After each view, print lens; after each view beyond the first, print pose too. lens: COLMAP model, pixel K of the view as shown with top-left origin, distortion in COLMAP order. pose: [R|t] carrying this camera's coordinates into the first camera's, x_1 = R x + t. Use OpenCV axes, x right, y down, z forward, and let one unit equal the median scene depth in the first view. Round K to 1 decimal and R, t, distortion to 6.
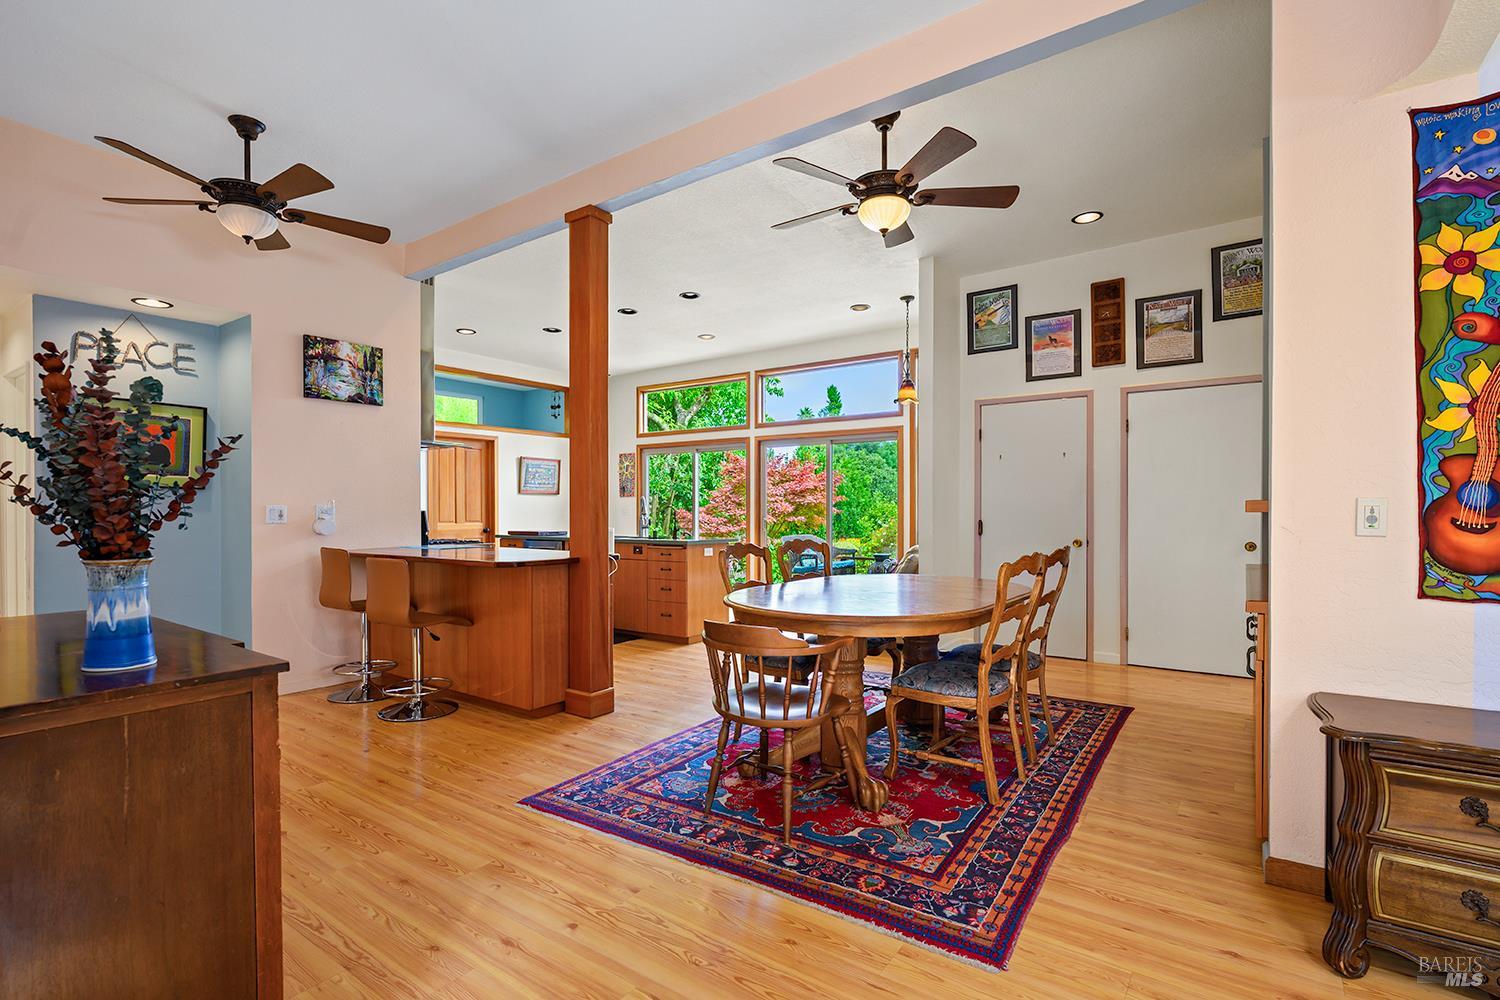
lens RADIAL K [[664.0, 0, 739.6], [0, 664.0, 511.3], [0, 0, 1]] dist [-0.004868, -0.000067]
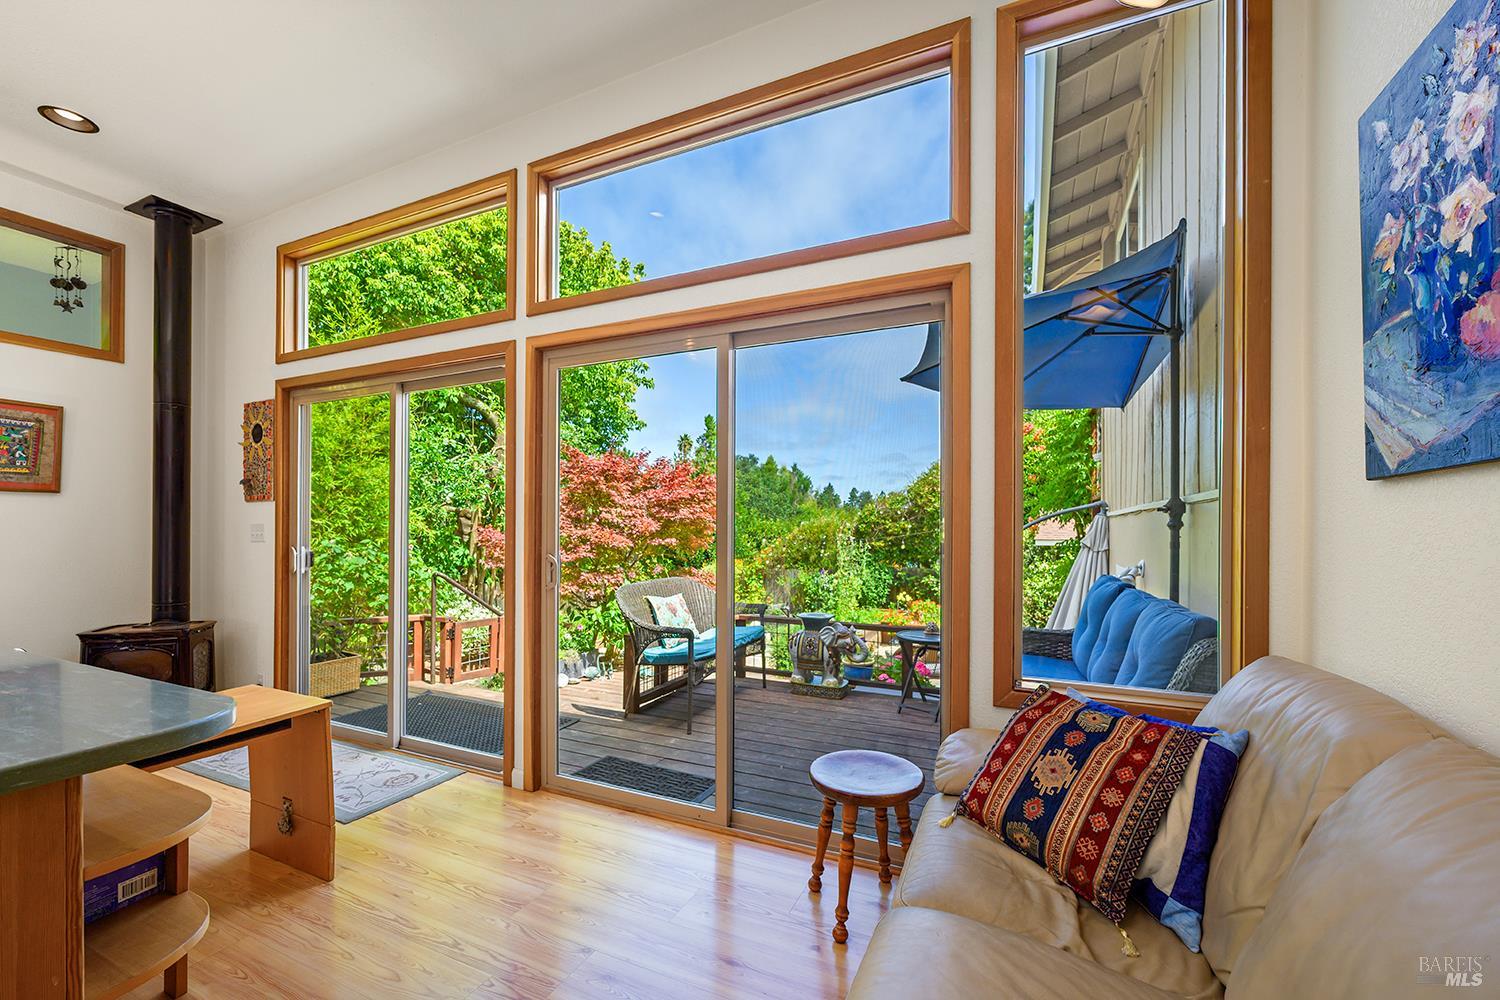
lens RADIAL K [[607.5, 0, 740.9], [0, 607.5, 529.6], [0, 0, 1]] dist [-0.008104, 0.000471]
pose [[0.981885, 0.000745, 0.189477, 0.158440], [-0.001296, 0.999995, 0.002785, -0.010576], [-0.189474, -0.002980, 0.981881, 1.313498]]
